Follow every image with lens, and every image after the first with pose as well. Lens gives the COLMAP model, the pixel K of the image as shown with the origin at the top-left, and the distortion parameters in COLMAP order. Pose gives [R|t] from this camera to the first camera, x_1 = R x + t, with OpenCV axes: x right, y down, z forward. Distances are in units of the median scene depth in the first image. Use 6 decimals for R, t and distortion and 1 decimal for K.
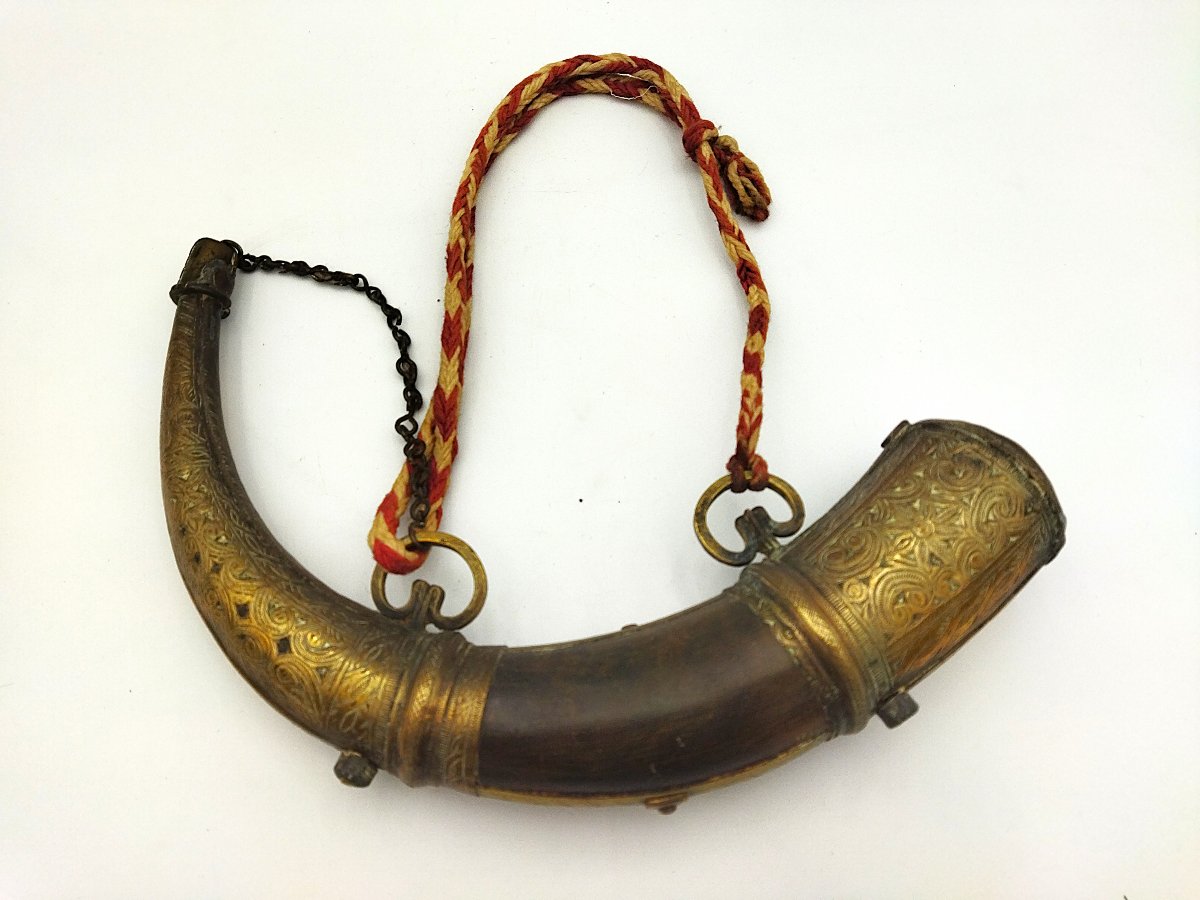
lens RADIAL K [[818.6, 0, 600.0], [0, 818.6, 450.0], [0, 0, 1]] dist [0.002276, -0.000597]
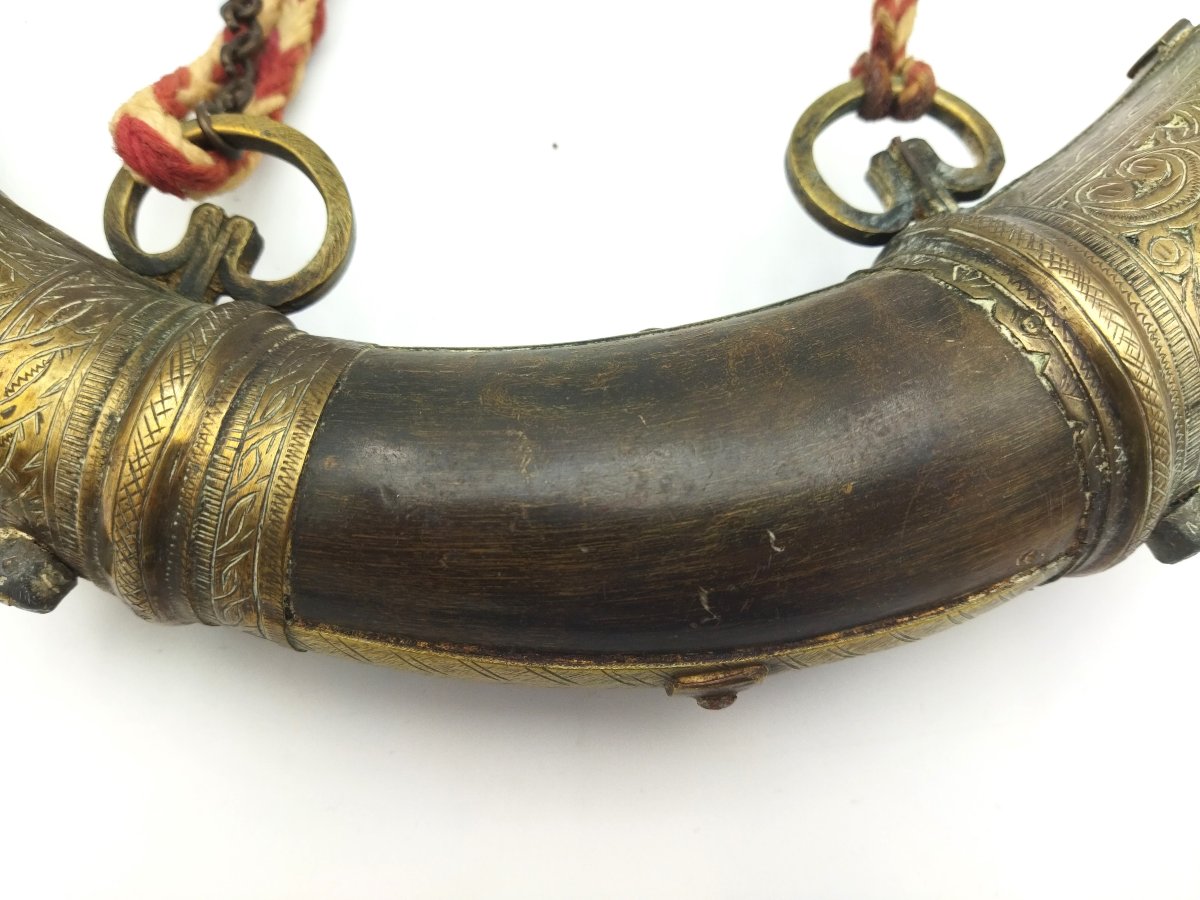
lens RADIAL K [[905.0, 0, 600.0], [0, 905.0, 450.0], [0, 0, 1]] dist [0.007423, -0.102944]
pose [[0.994537, 0.075780, 0.071790, -0.026645], [-0.081931, 0.992833, 0.087007, 0.251245], [-0.064682, -0.092413, 0.993618, 0.495431]]
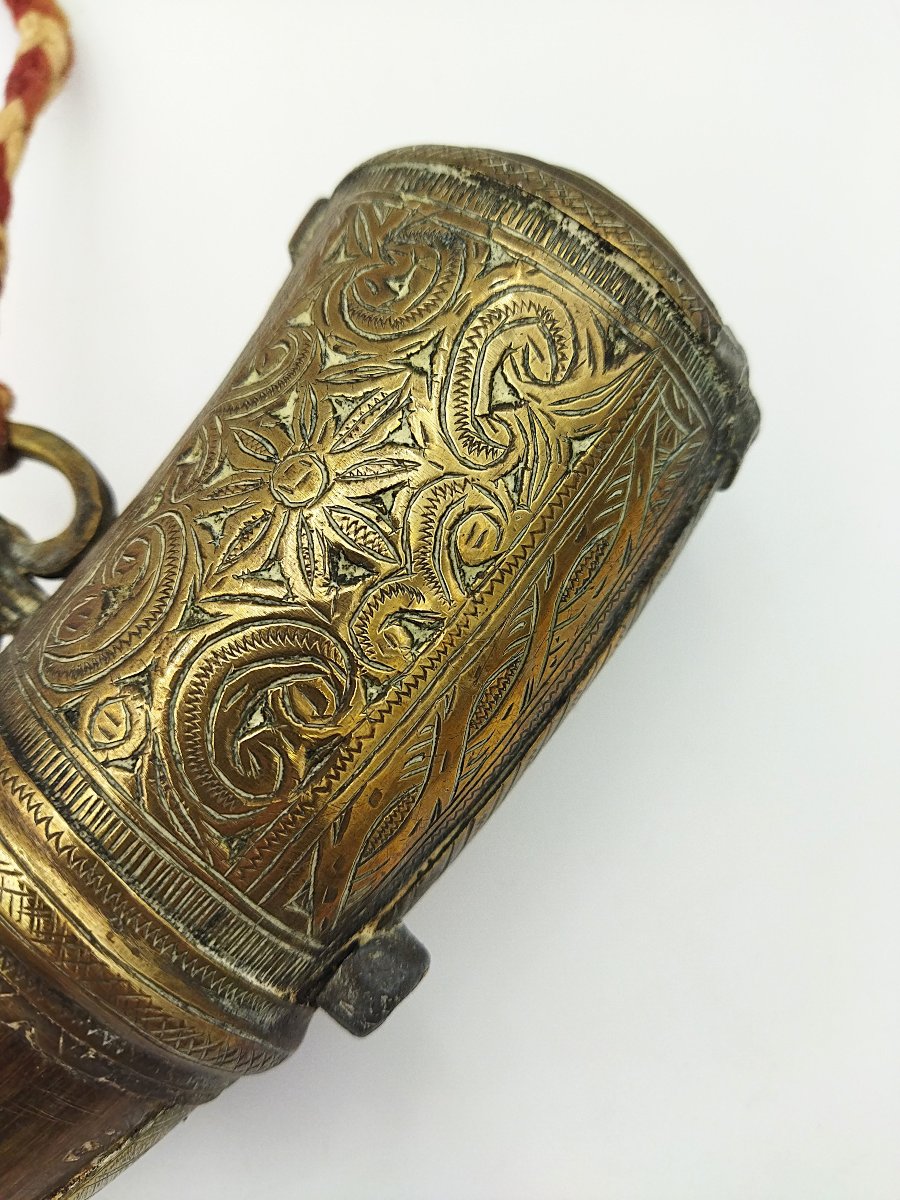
lens RADIAL K [[953.1, 0, 450.0], [0, 953.1, 600.0], [0, 0, 1]] dist [0.001775, -0.136923]
pose [[0.969293, -0.241288, 0.047452, 0.411466], [0.228931, 0.955866, 0.184147, 0.083900], [-0.089790, -0.167629, 0.981753, 0.603105]]
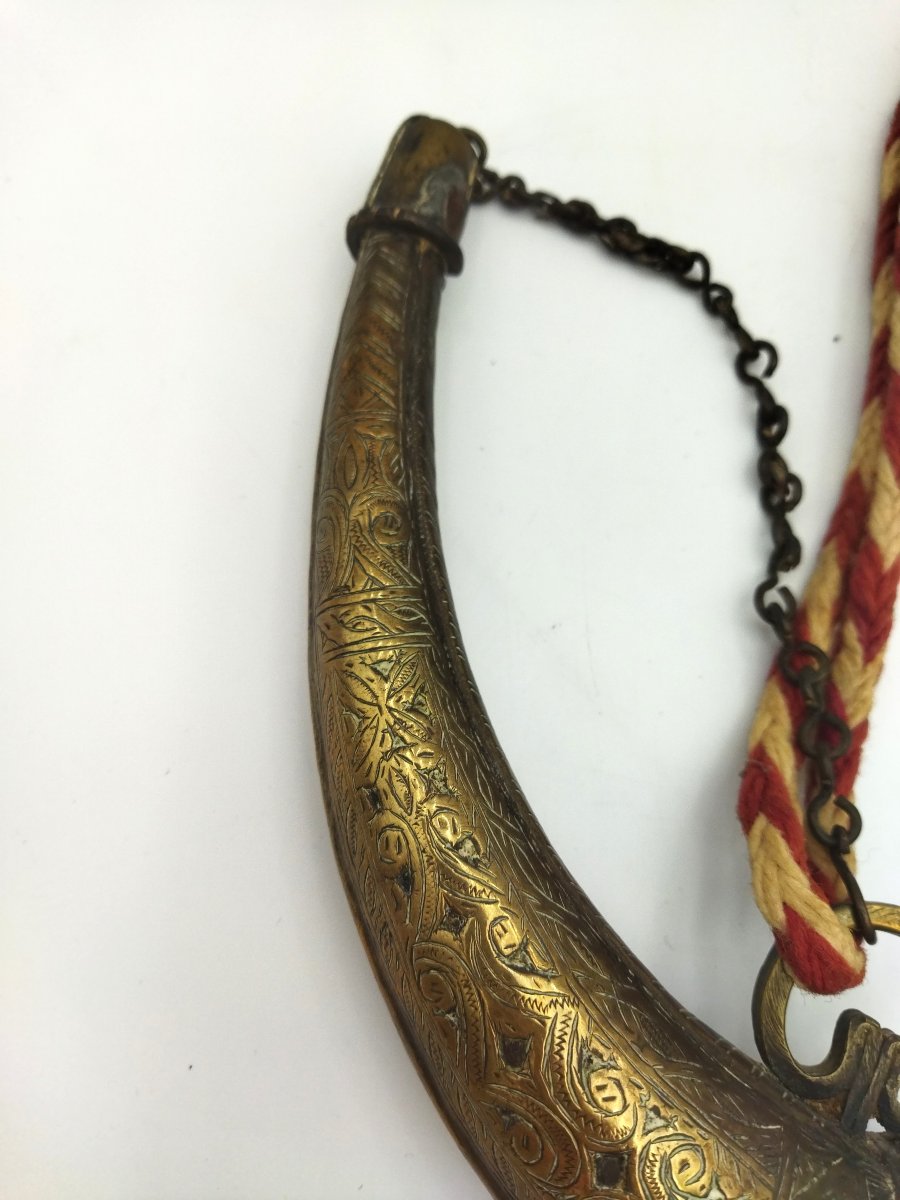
lens RADIAL K [[938.2, 0, 450.0], [0, 938.2, 600.0], [0, 0, 1]] dist [0.046201, -0.121070]
pose [[0.975344, 0.215734, -0.046504, -0.495658], [-0.206555, 0.966581, 0.151844, -0.094716], [0.077708, -0.138495, 0.987310, 0.551073]]
